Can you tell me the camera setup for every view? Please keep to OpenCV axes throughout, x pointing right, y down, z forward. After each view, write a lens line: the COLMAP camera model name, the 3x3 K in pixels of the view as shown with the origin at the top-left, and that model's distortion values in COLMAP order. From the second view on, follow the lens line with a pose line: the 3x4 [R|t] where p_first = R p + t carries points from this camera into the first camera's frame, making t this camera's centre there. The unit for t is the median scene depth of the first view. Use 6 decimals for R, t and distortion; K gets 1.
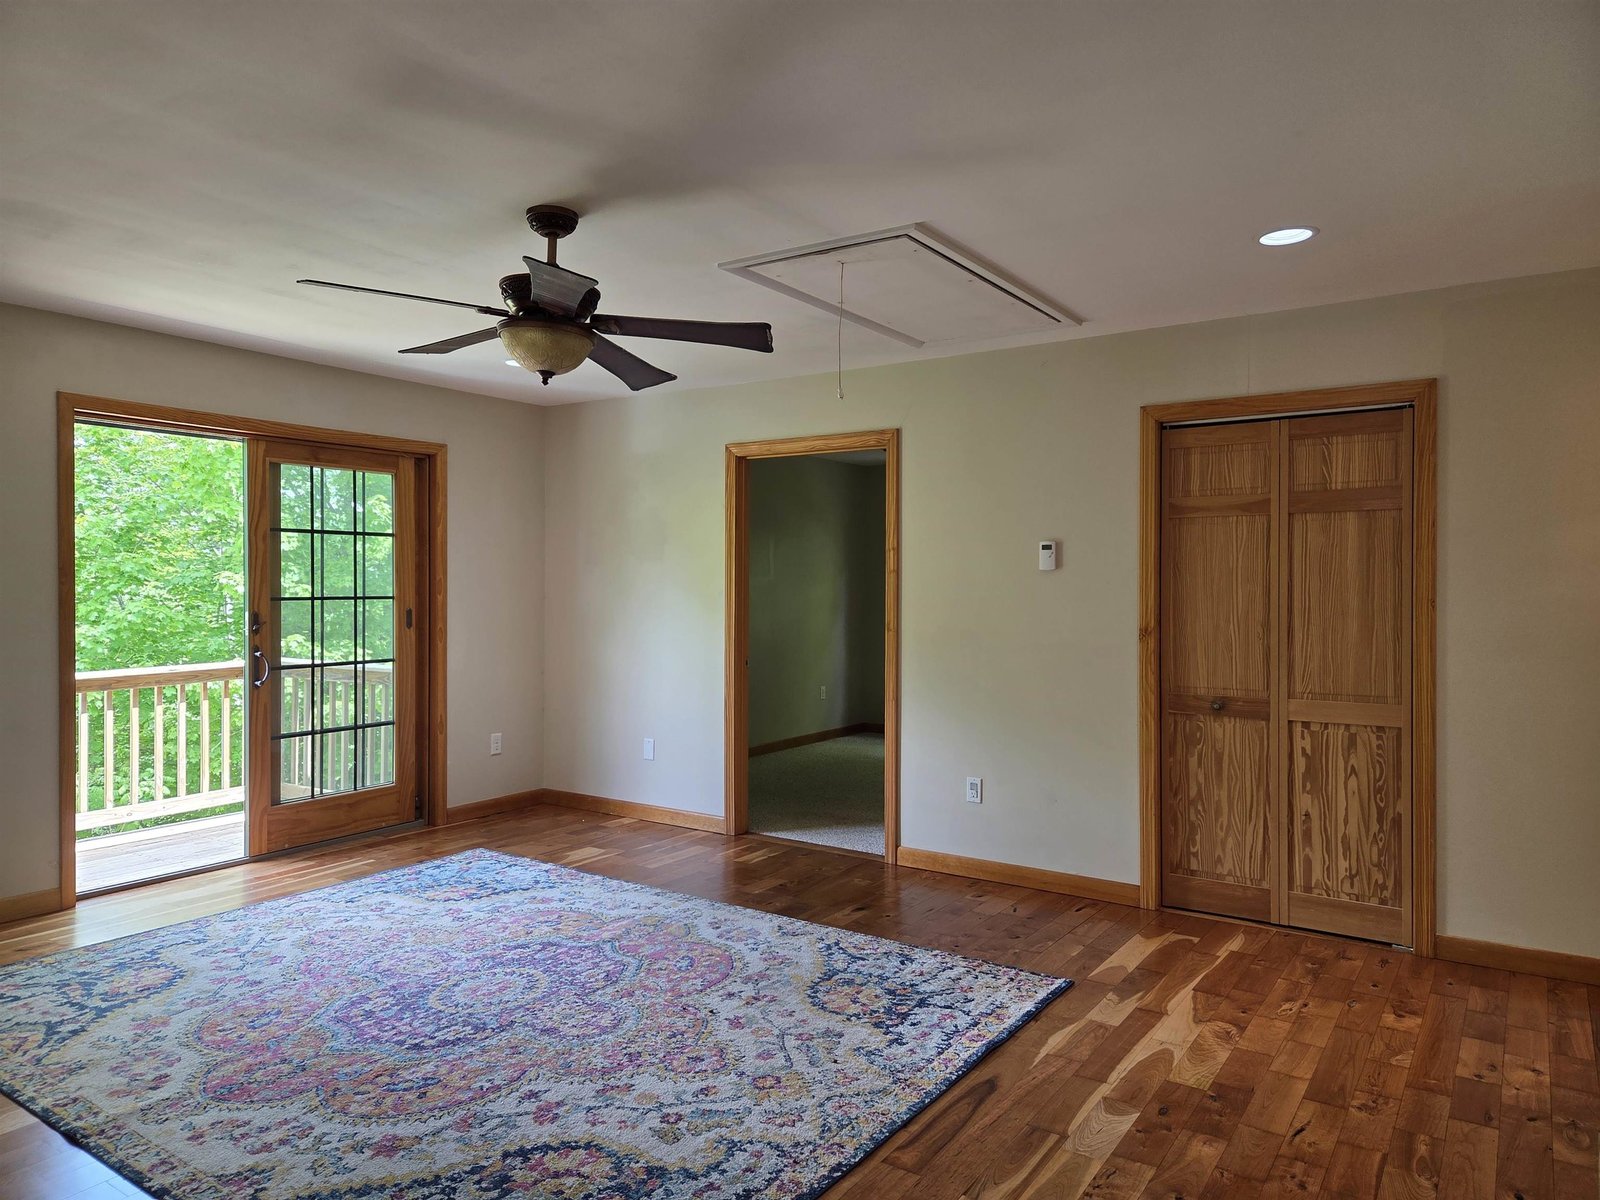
lens RADIAL K [[1064.0, 0, 793.8], [0, 1064.0, 596.4], [0, 0, 1]] dist [0.077637, -0.072529]
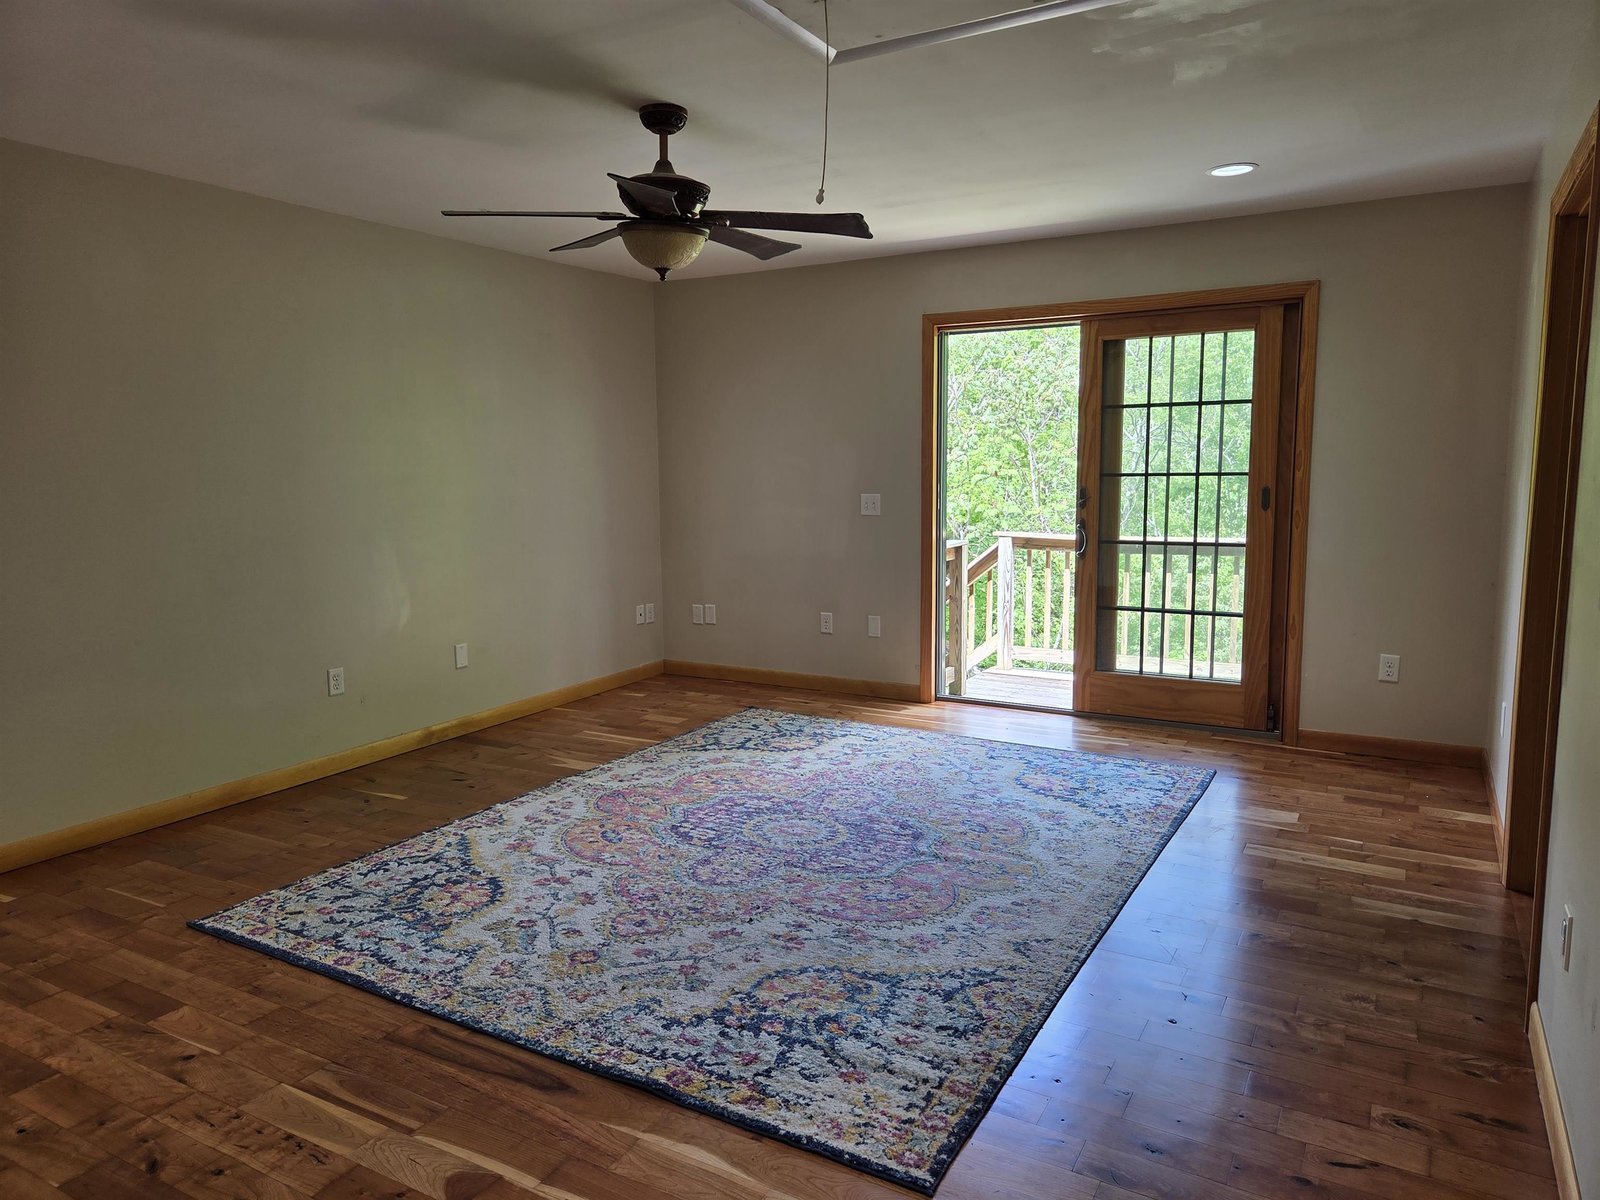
lens RADIAL K [[1064.0, 0, 793.8], [0, 1064.0, 596.4], [0, 0, 1]] dist [0.077637, -0.072529]
pose [[0.086766, 0.125495, -0.988293, 0.768104], [-0.003152, 0.992064, 0.125697, -0.015064], [0.996224, -0.007791, 0.086473, 0.891031]]
